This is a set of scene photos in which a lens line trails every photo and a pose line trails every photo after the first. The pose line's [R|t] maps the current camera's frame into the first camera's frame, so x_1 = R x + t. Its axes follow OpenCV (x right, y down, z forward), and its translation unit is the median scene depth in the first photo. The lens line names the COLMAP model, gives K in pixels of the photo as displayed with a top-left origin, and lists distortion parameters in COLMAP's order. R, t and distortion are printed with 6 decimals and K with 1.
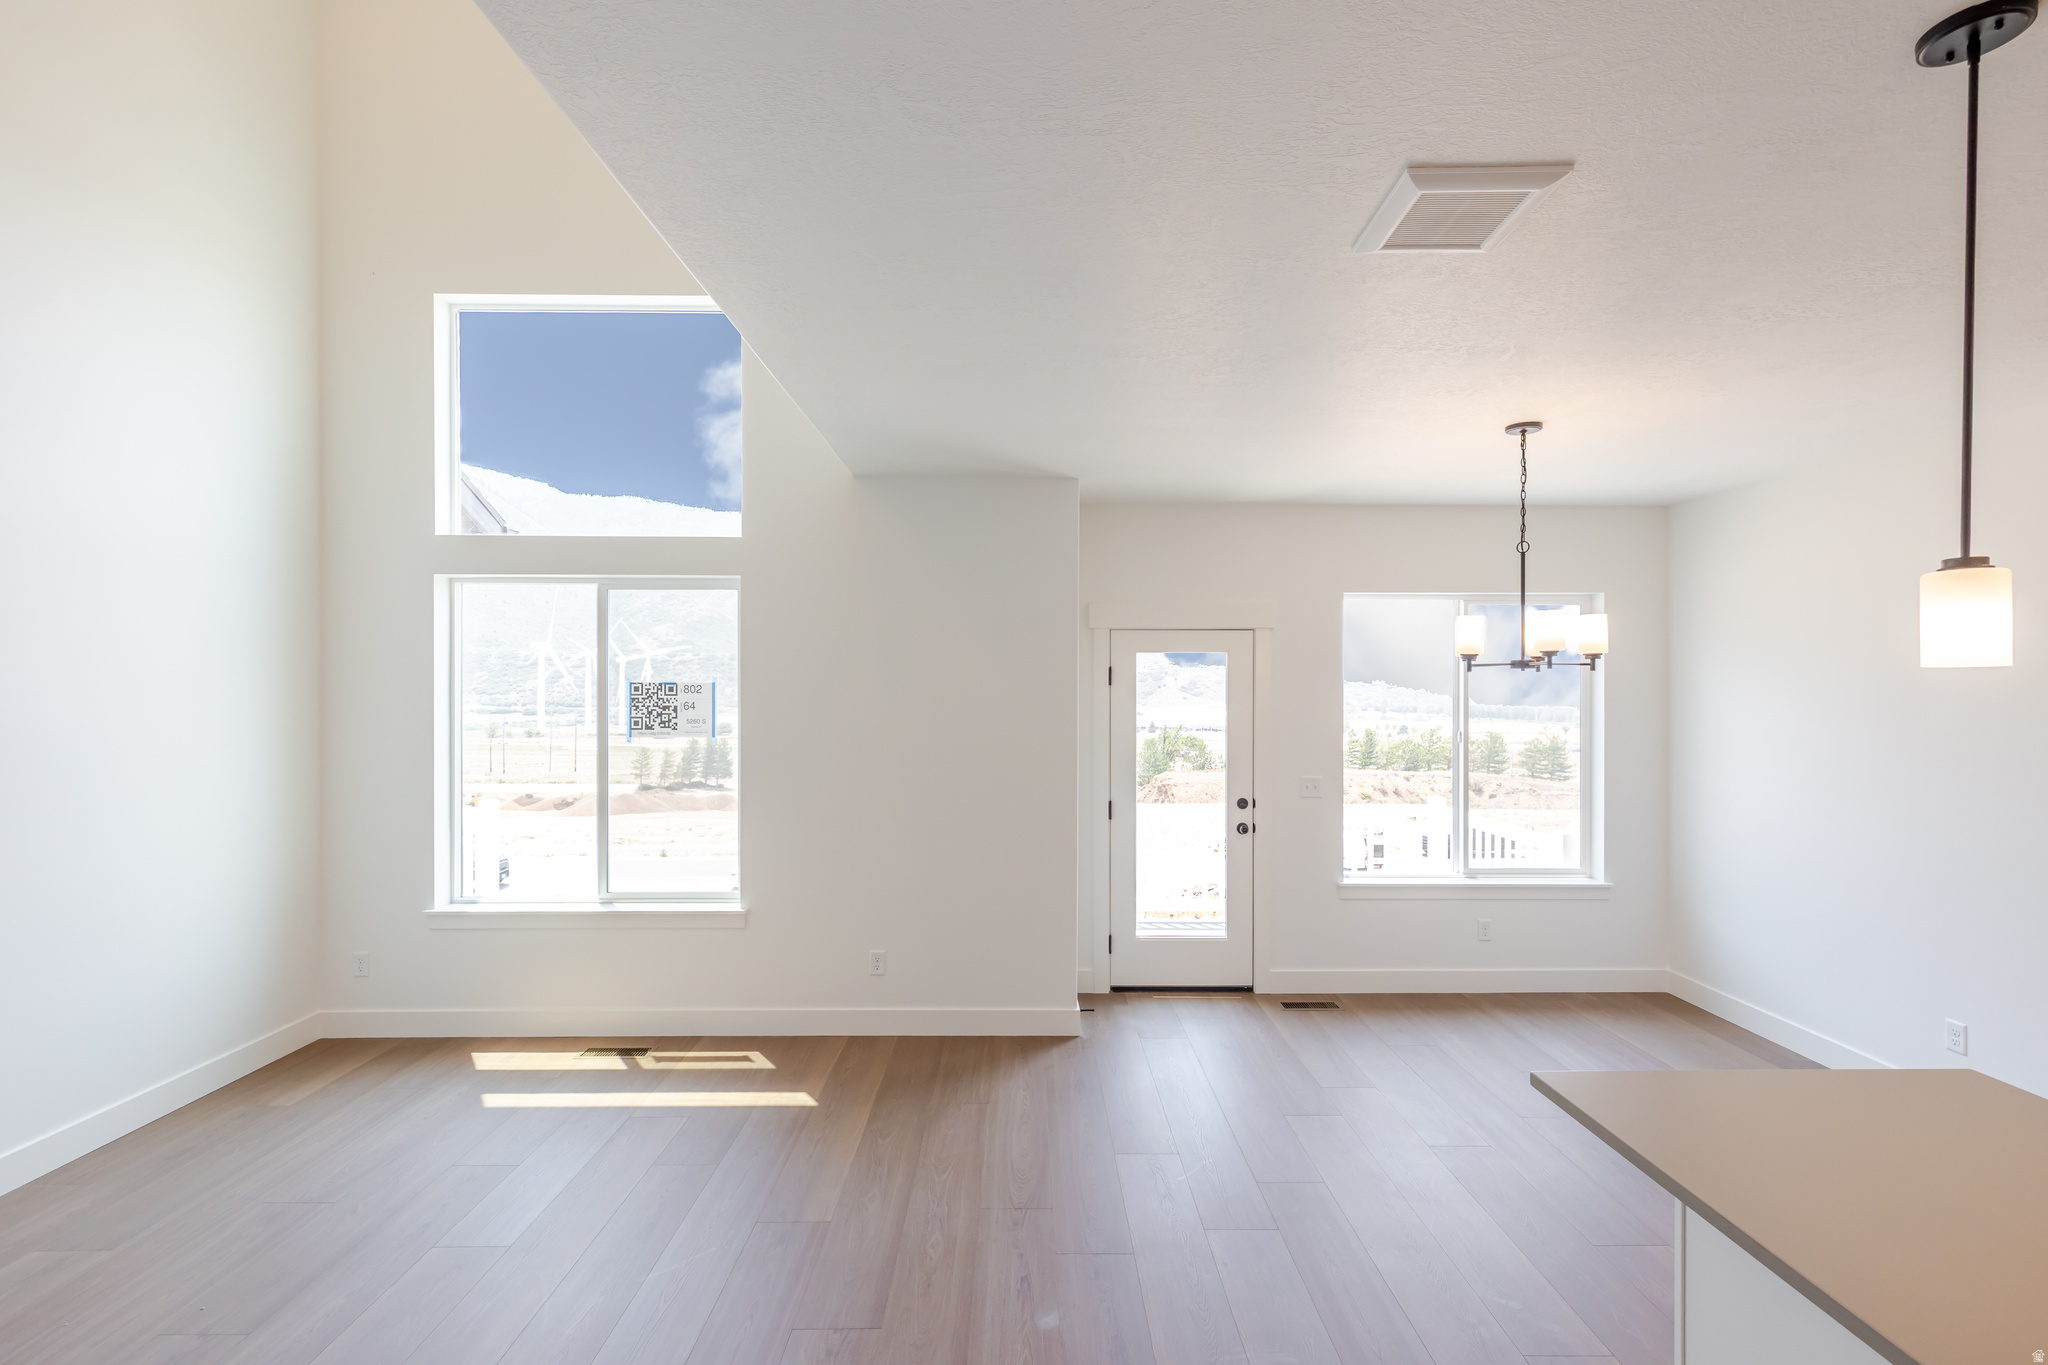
lens RADIAL K [[888.2, 0, 1018.3], [0, 888.2, 683.0], [0, 0, 1]] dist [-0.000875, 0.000148]
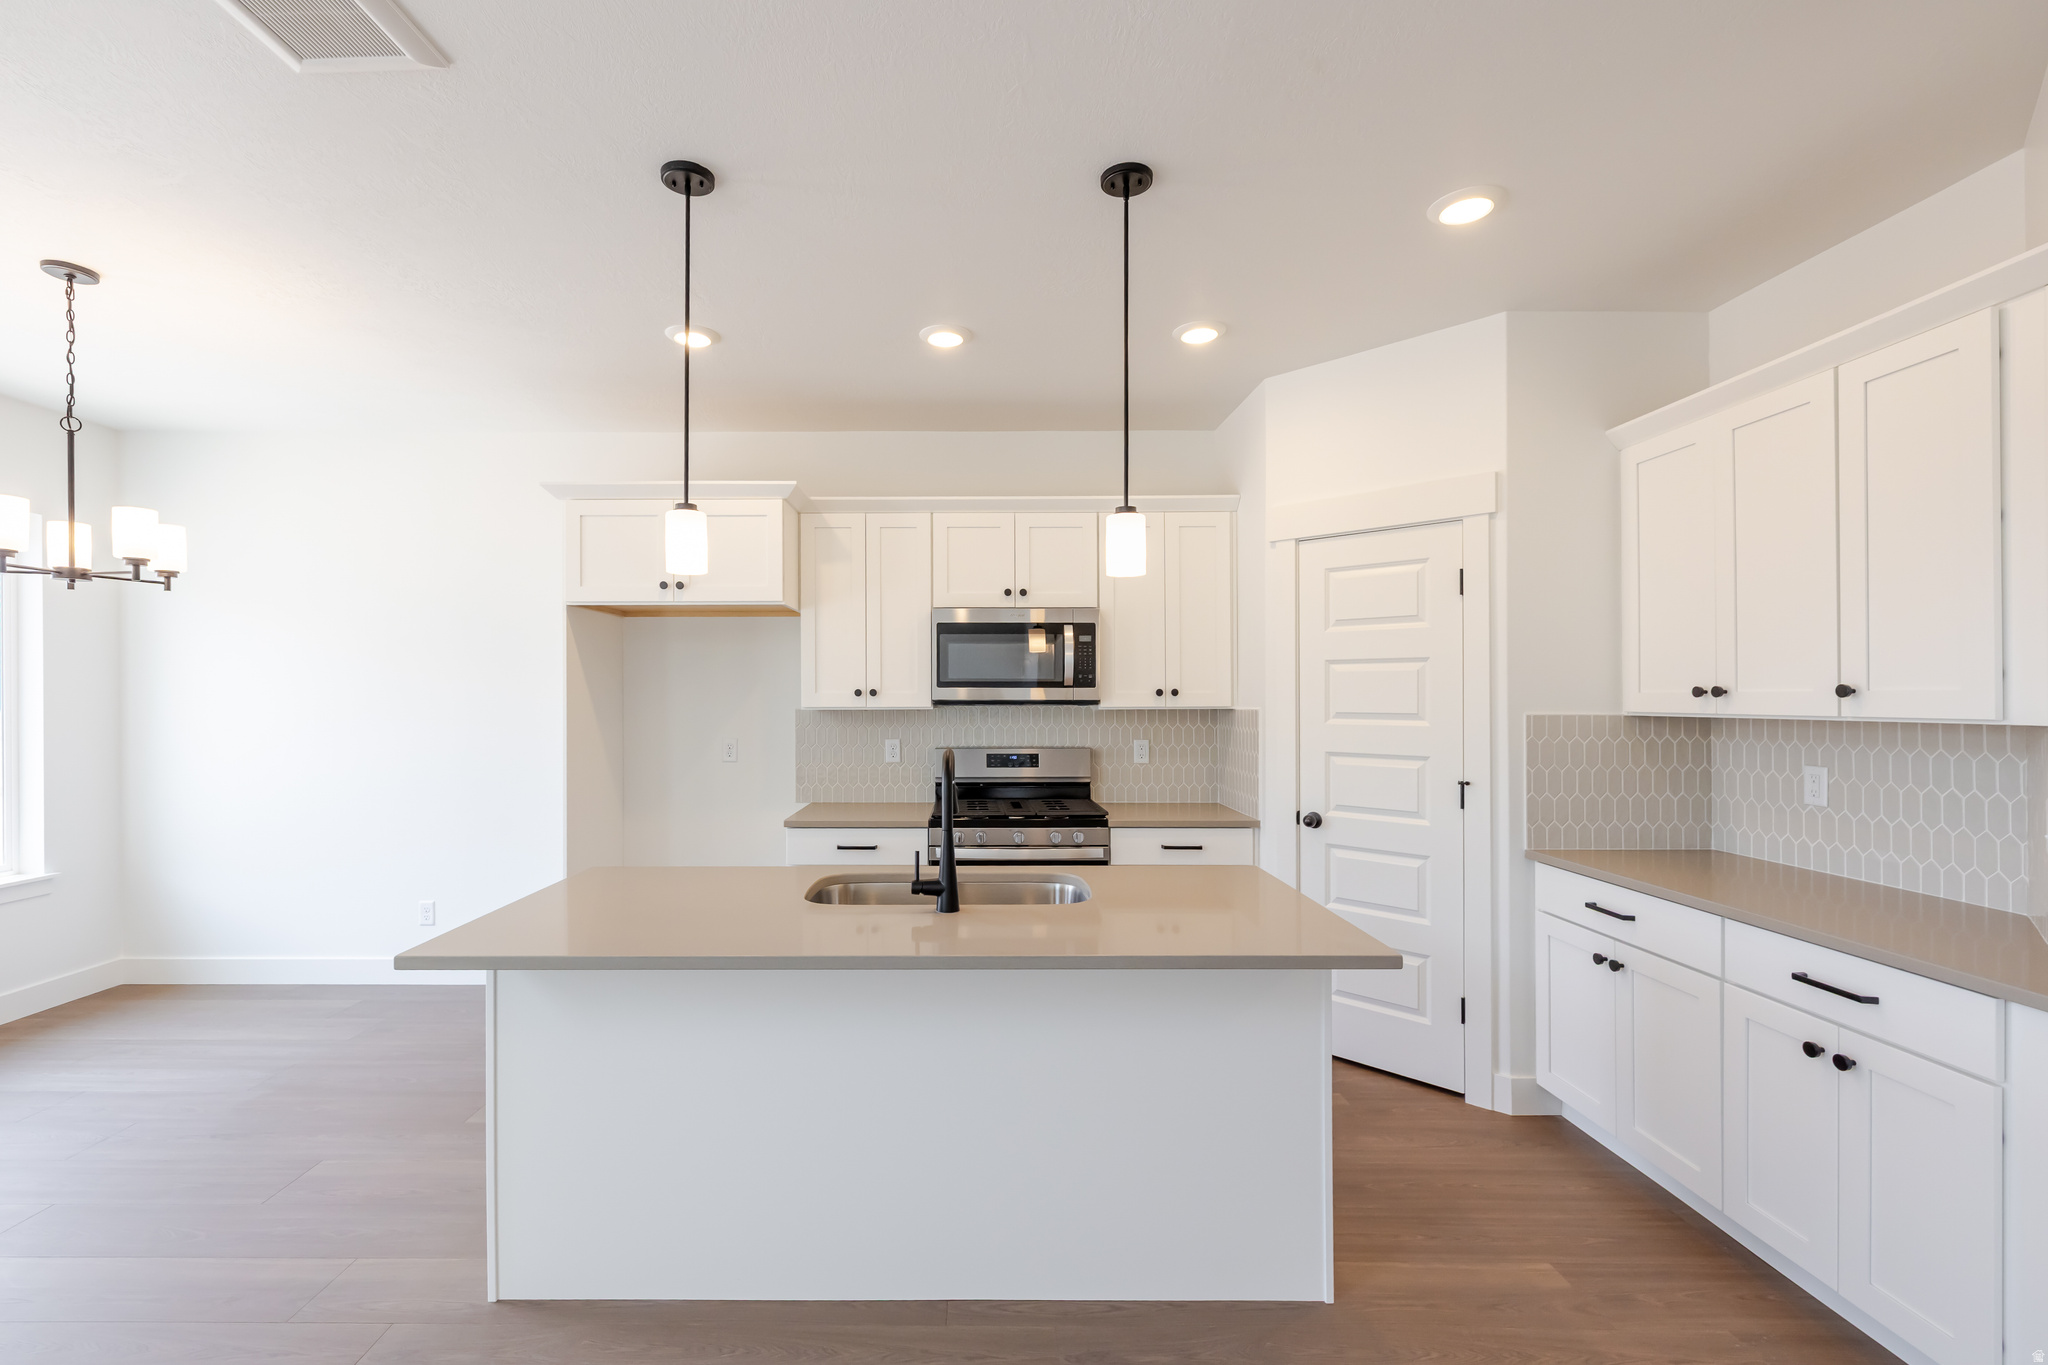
lens RADIAL K [[888.2, 0, 1013.3], [0, 888.2, 691.5], [0, 0, 1]] dist [-0.000875, 0.000148]
pose [[-0.029978, 0.004014, 0.999542, -0.240385], [0.003511, 0.999986, -0.003911, 0.089869], [-0.999544, 0.003392, -0.029992, 0.199254]]
